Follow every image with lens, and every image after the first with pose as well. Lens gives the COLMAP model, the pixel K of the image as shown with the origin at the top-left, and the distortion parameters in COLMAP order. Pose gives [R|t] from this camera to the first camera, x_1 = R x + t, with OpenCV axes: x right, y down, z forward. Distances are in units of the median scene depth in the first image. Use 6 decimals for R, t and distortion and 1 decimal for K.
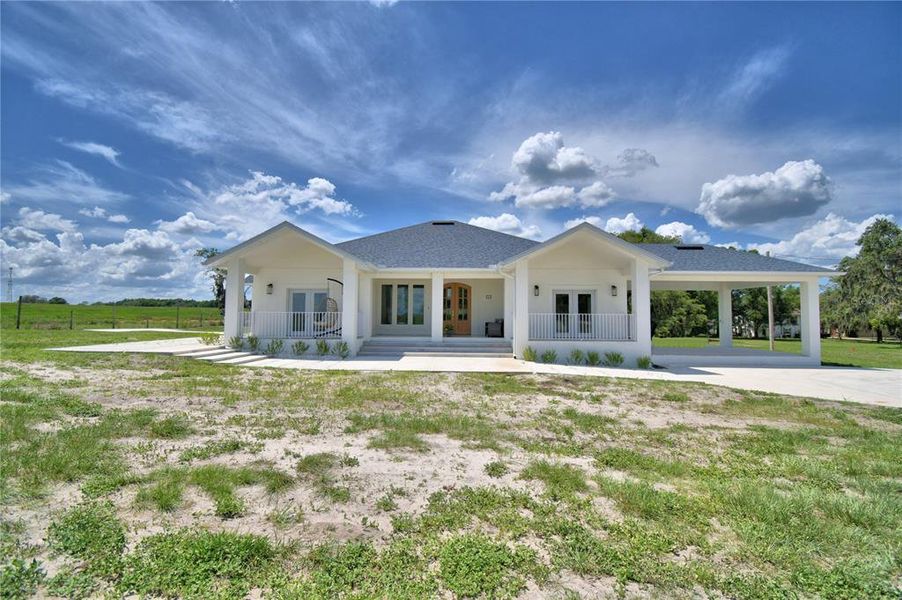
lens RADIAL K [[394.1, 0, 449.2], [0, 394.1, 301.2], [0, 0, 1]] dist [0.025953, -0.029487]
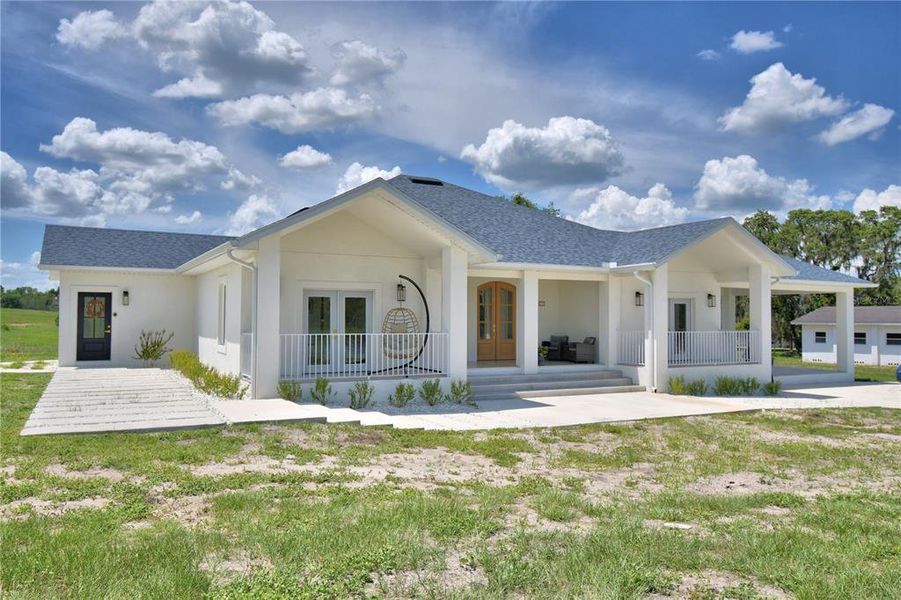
lens RADIAL K [[753.8, 0, 450.5], [0, 753.8, 300.0], [0, 0, 1]] dist [-0.006323, -0.004813]
pose [[0.827231, 0.012516, 0.561723, -0.175632], [-0.006849, 0.999902, -0.012193, -0.001143], [-0.561820, 0.006239, 0.827236, 0.008996]]
